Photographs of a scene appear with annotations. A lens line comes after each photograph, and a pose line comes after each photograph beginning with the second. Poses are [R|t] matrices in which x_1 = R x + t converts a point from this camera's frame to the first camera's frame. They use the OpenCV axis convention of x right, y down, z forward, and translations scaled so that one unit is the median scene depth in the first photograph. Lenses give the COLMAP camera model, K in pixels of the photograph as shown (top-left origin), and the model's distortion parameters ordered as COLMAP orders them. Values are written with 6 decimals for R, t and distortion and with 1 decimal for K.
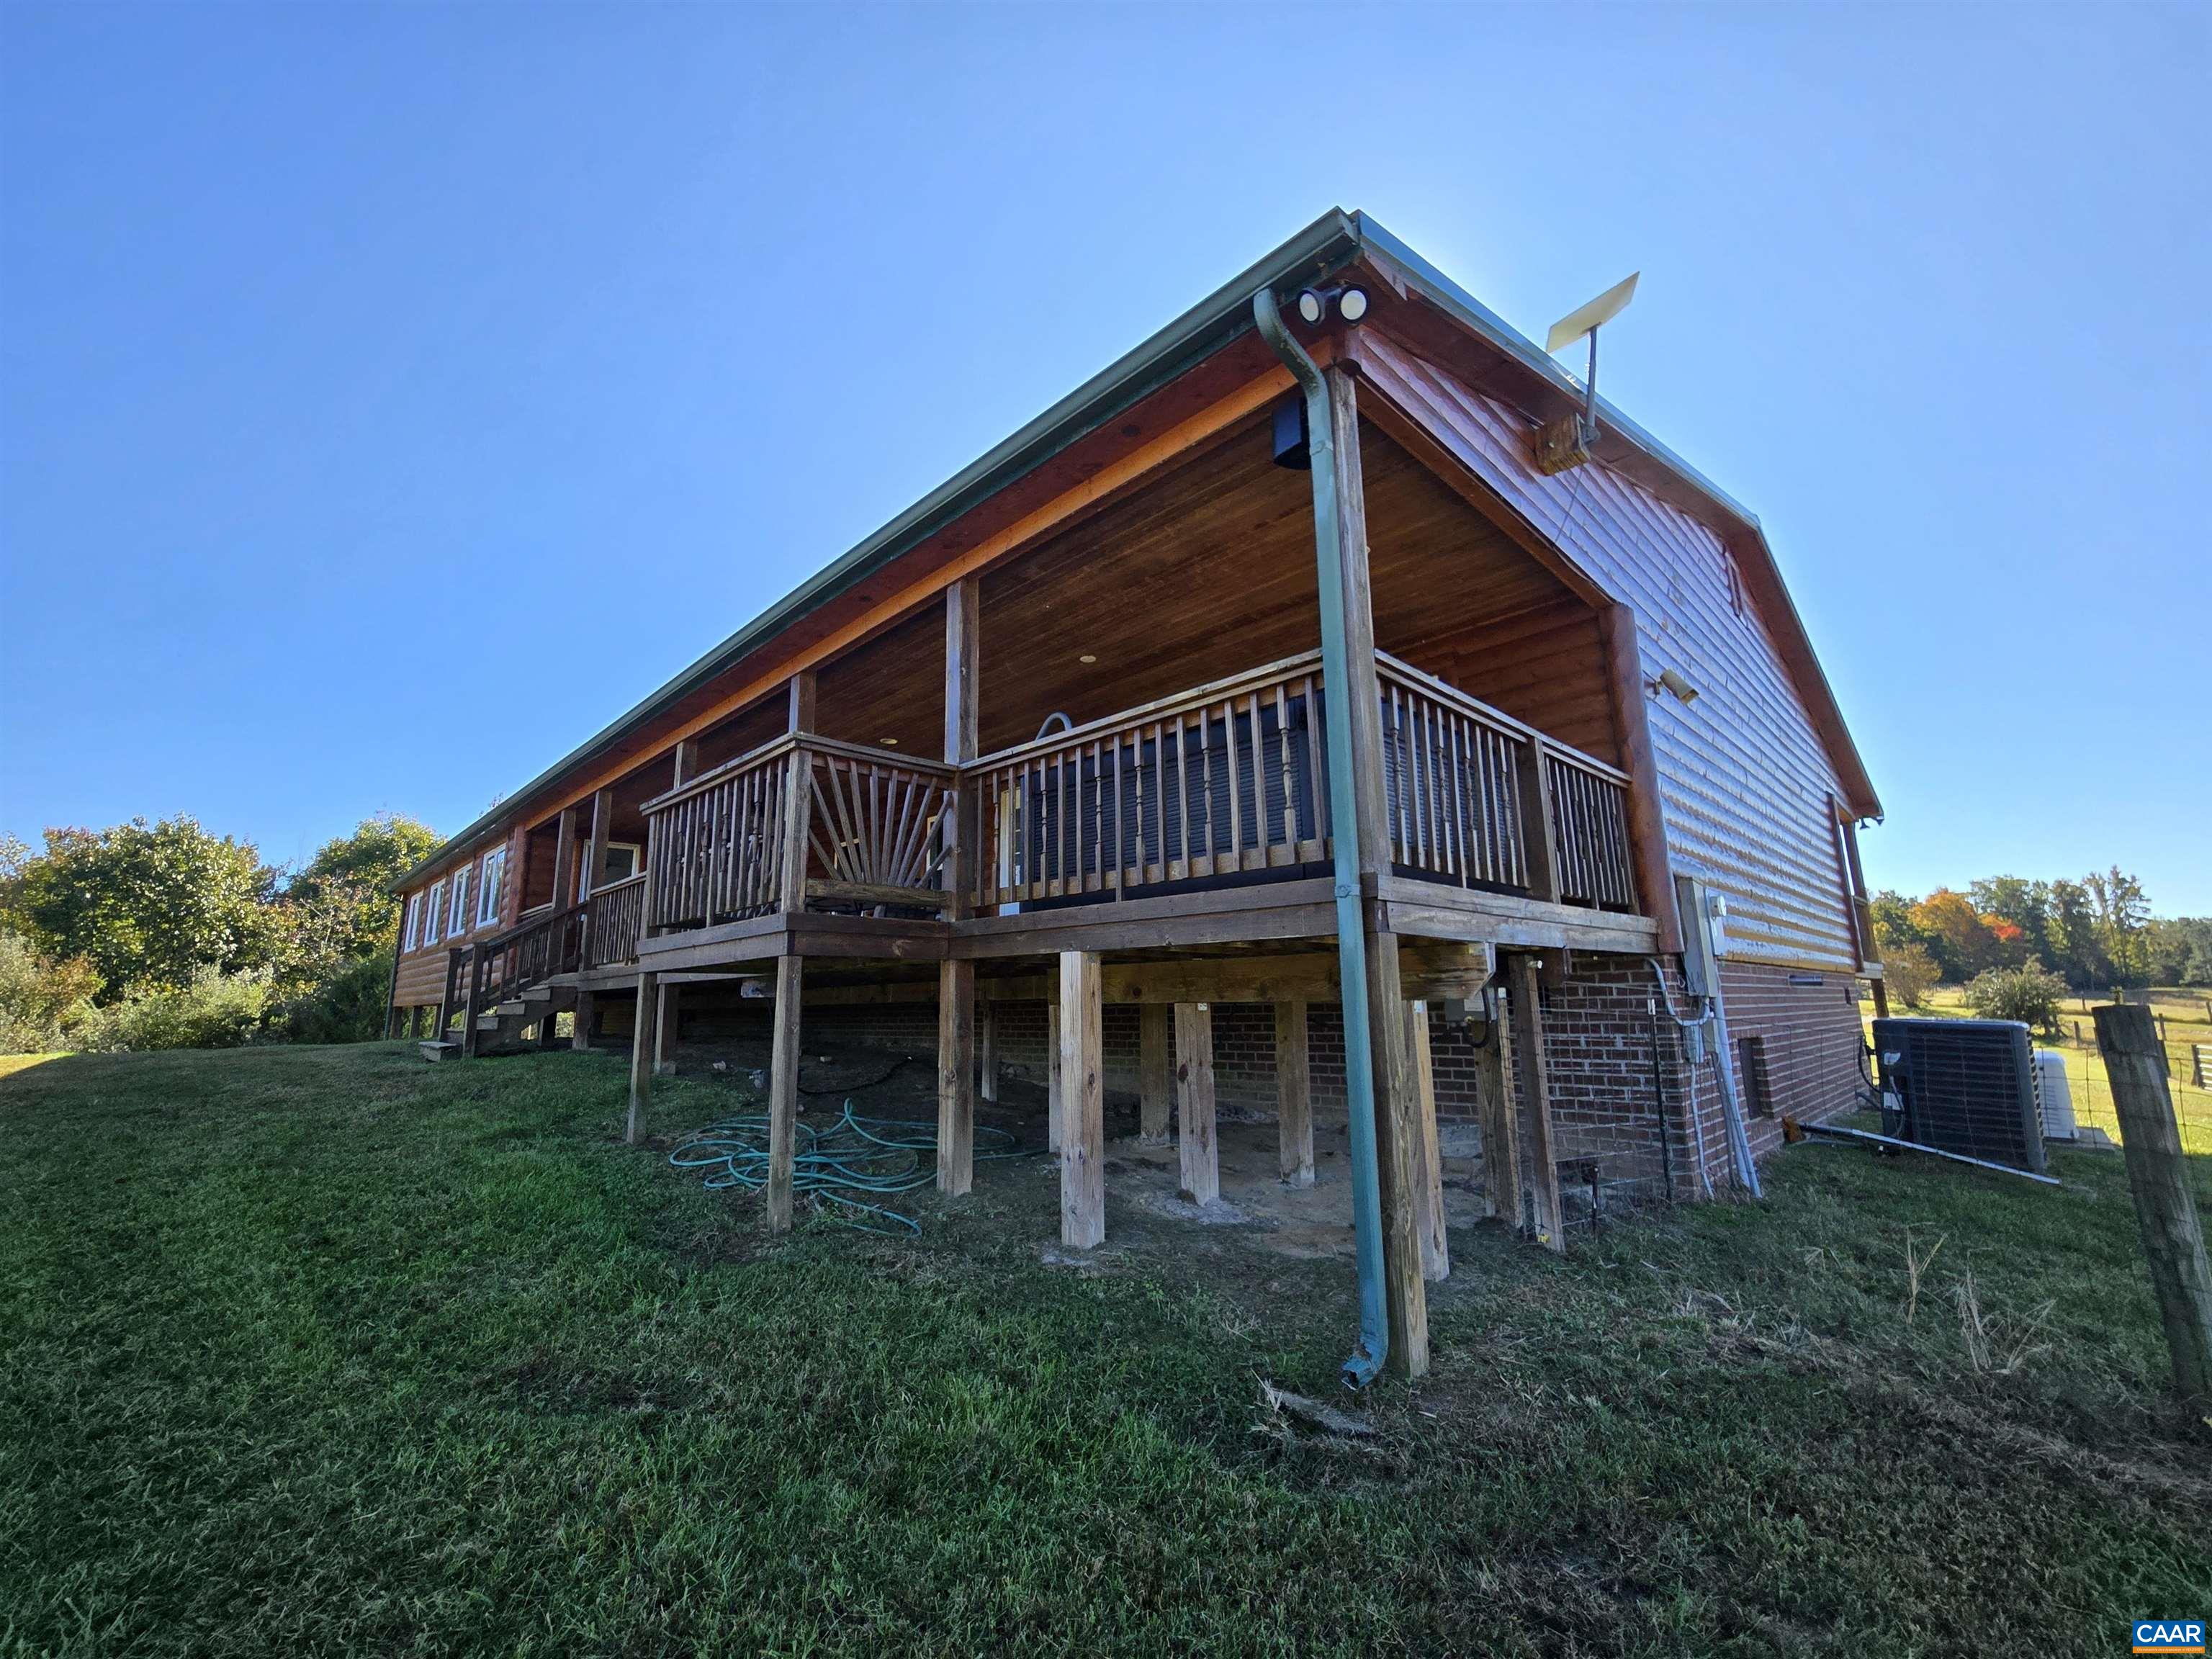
lens RADIAL K [[905.8, 0, 1098.6], [0, 905.8, 820.3], [0, 0, 1]] dist [-0.002896, -0.000269]
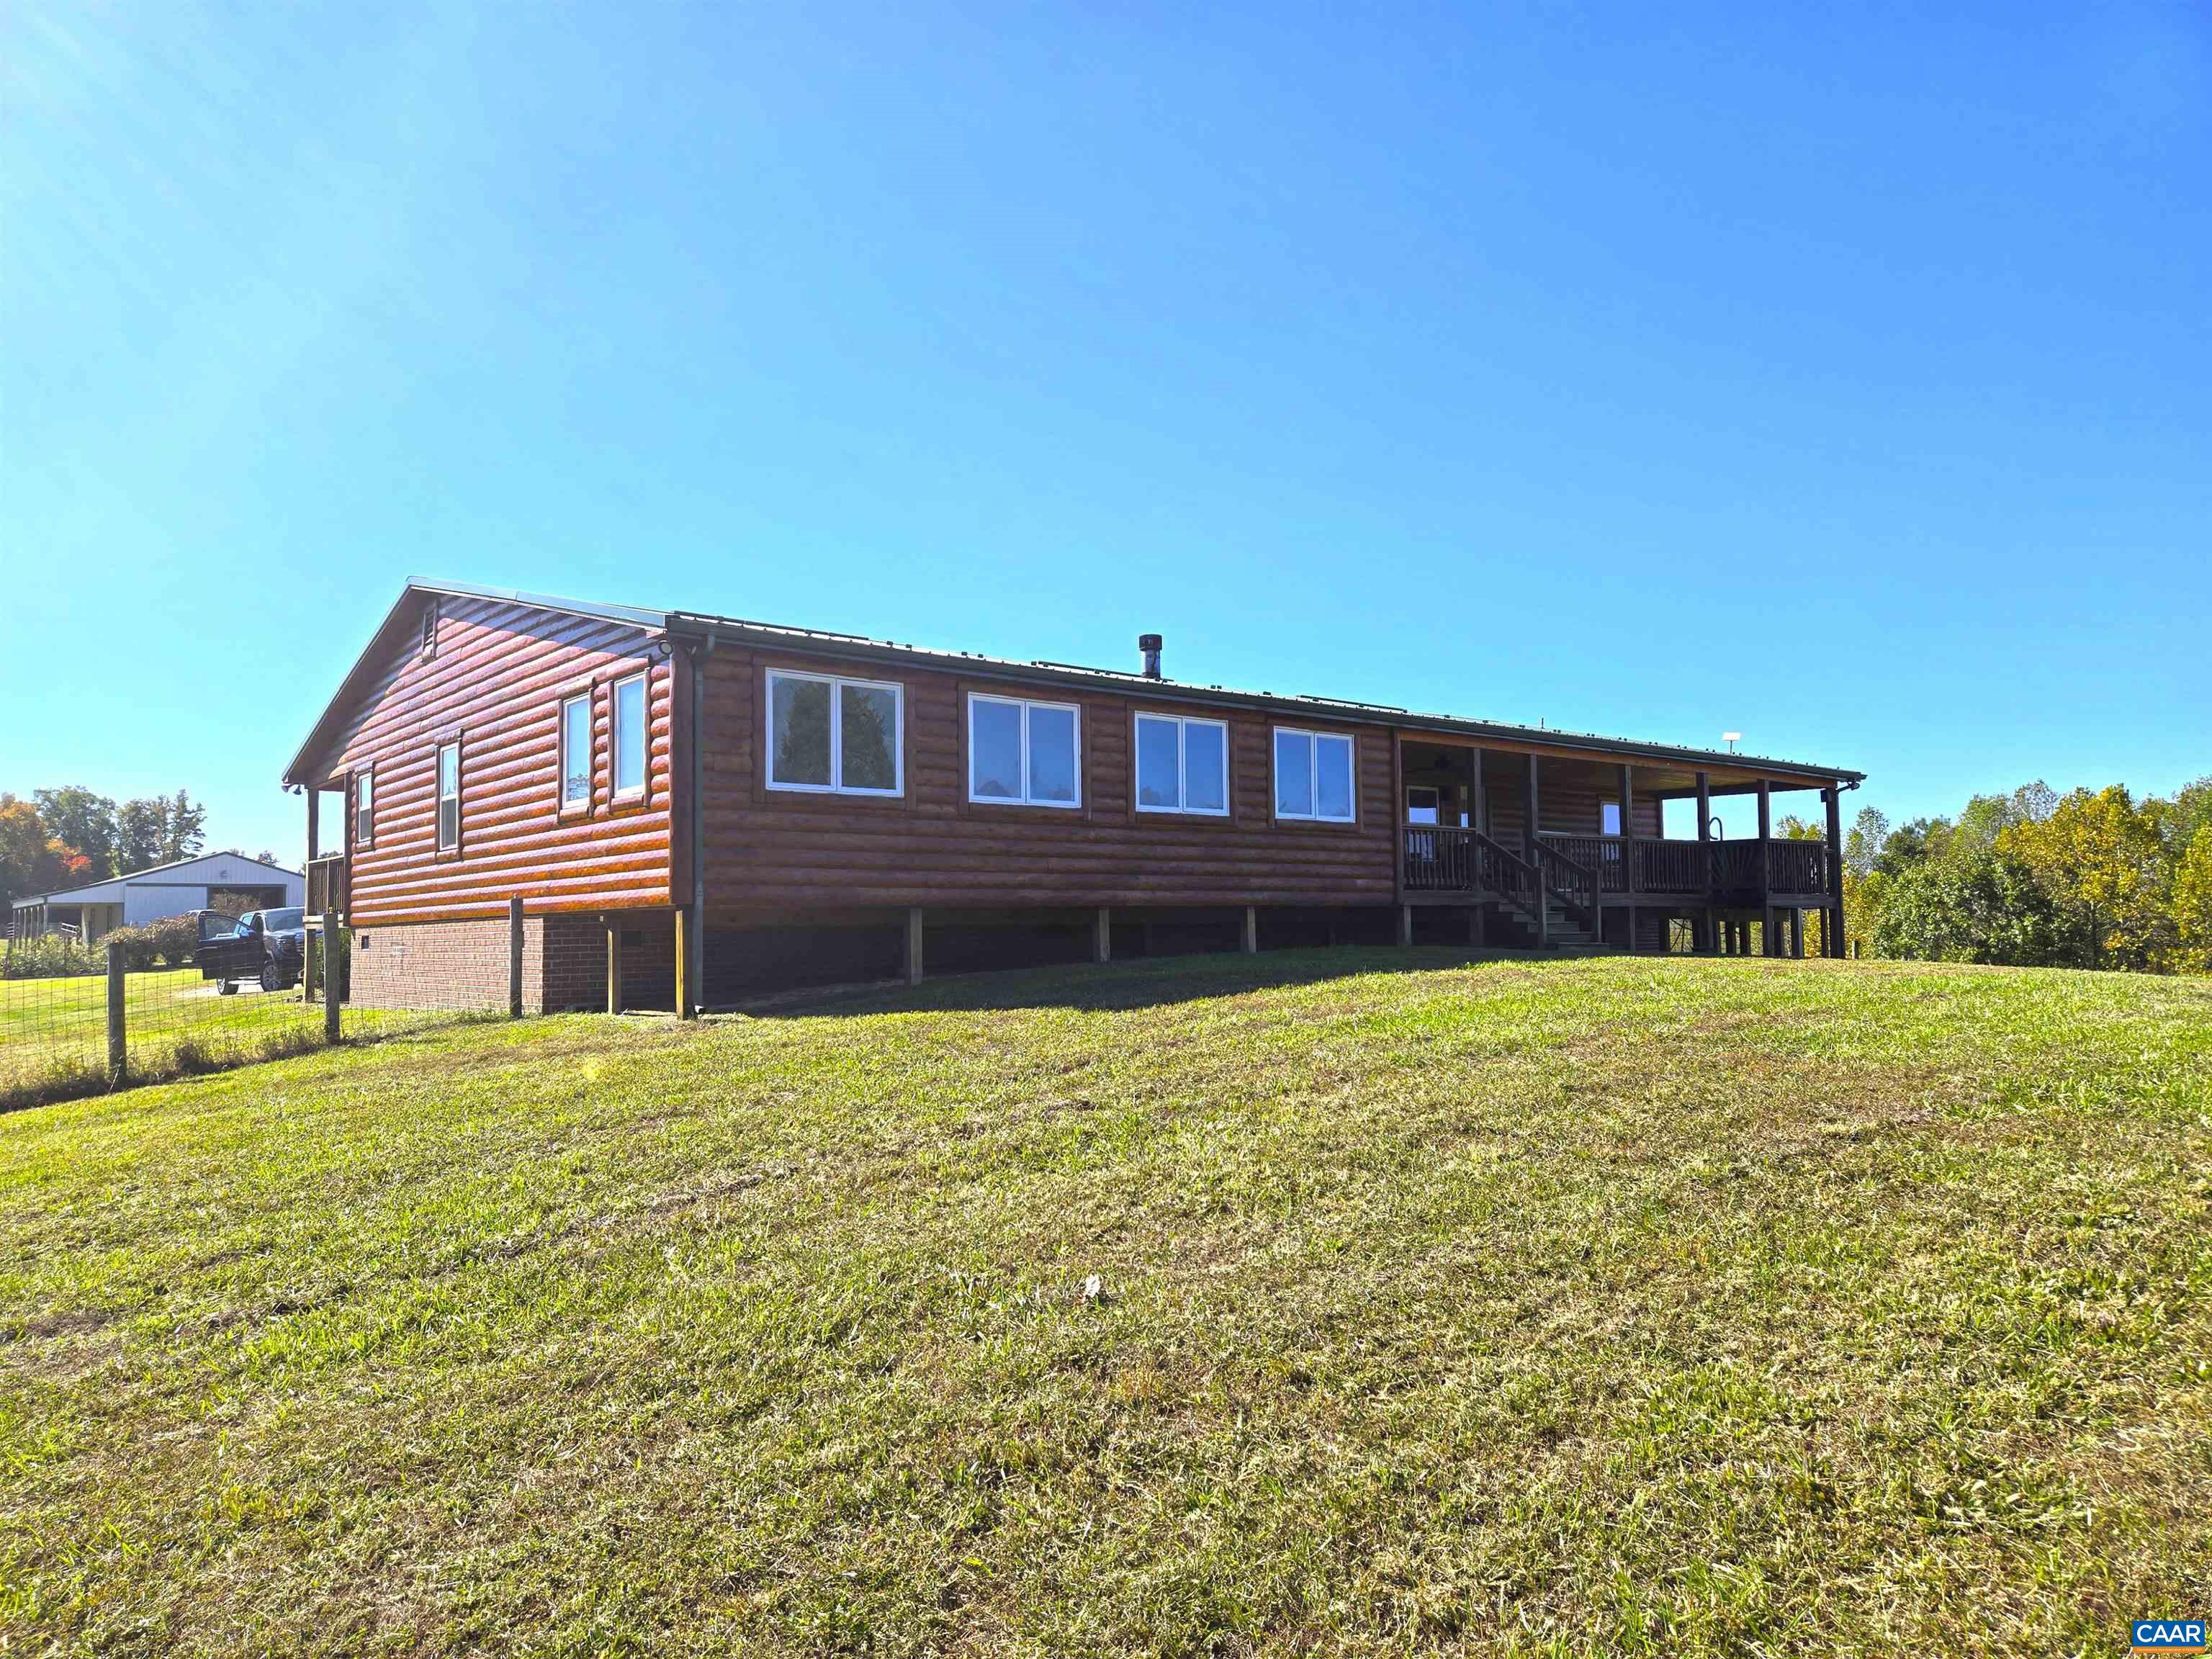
lens RADIAL K [[1465.2, 0, 1106.4], [0, 1465.2, 832.9], [0, 0, 1]] dist [0.088508, -0.077208]
pose [[0.071904, 0.082197, 0.994019, -0.658282], [-0.193380, 0.978837, -0.066953, 0.084235], [-0.978486, -0.187409, 0.086277, 0.326030]]
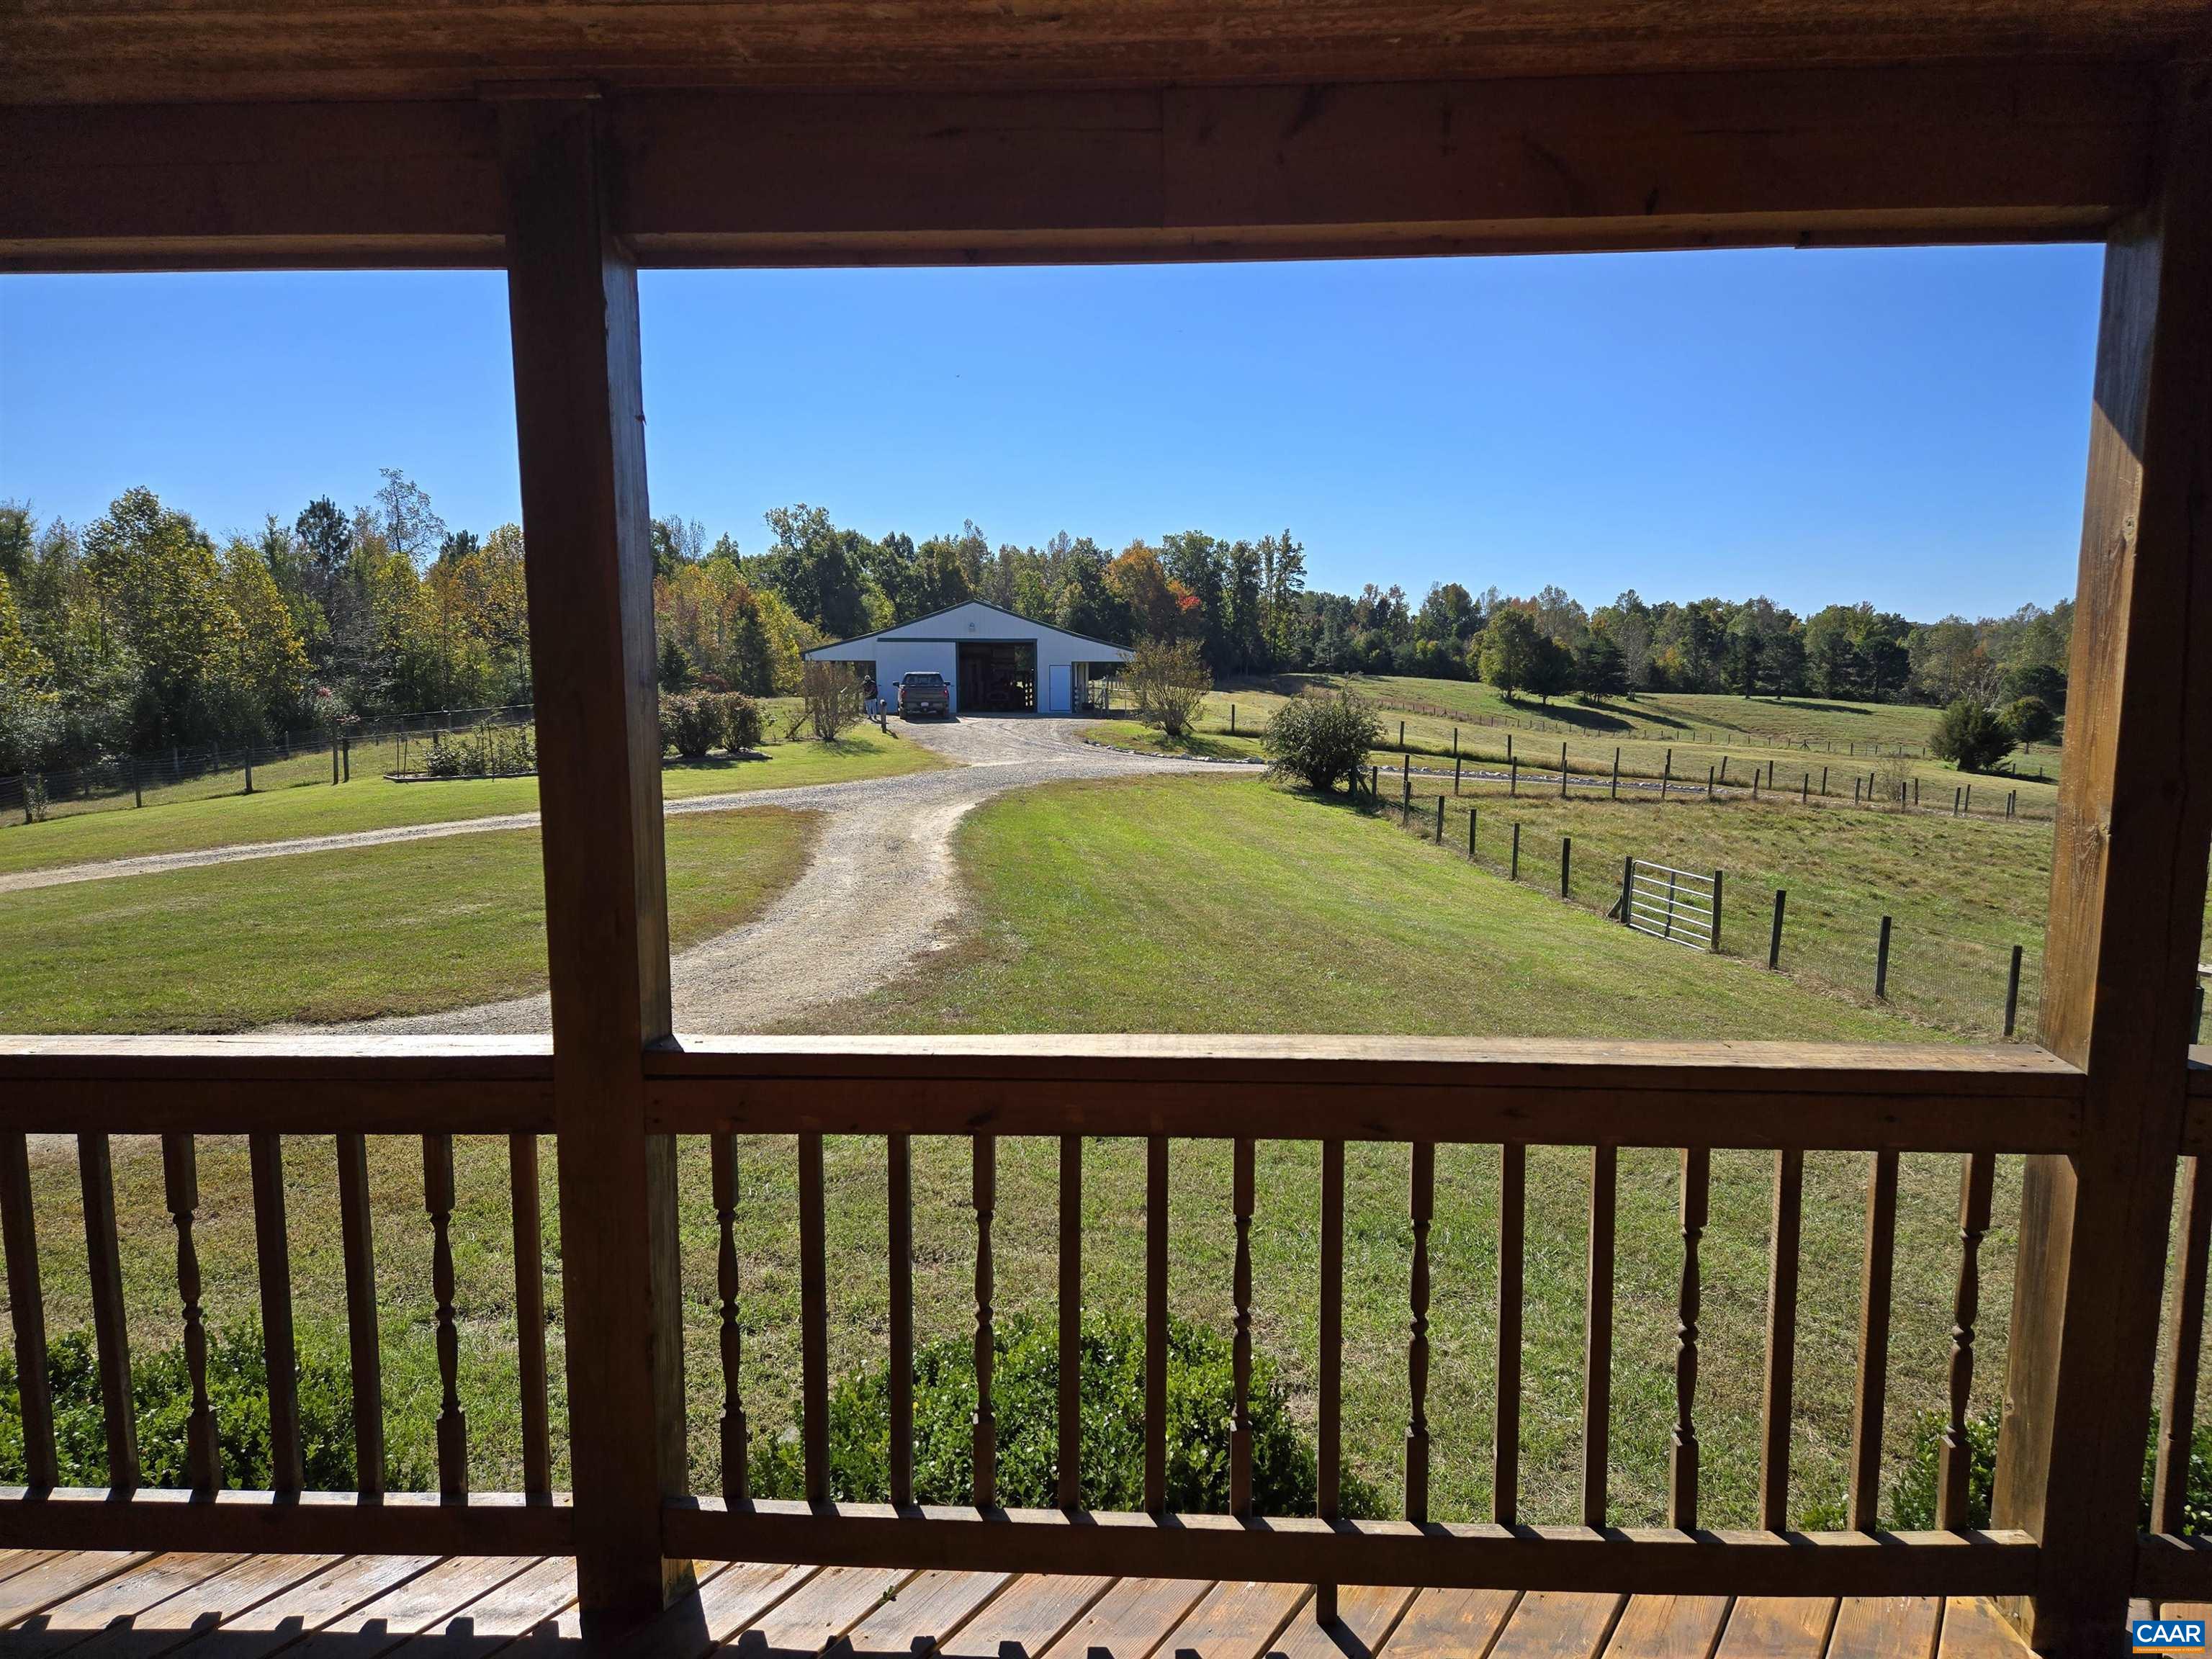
lens RADIAL K [[1465.2, 0, 1116.2], [0, 1465.2, 857.8], [0, 0, 1]] dist [0.088508, -0.077208]
pose [[0.725779, -0.072937, 0.684050, 0.150655], [-0.151951, 0.952806, 0.262814, 0.020198], [-0.670936, -0.294688, 0.680444, 0.313458]]
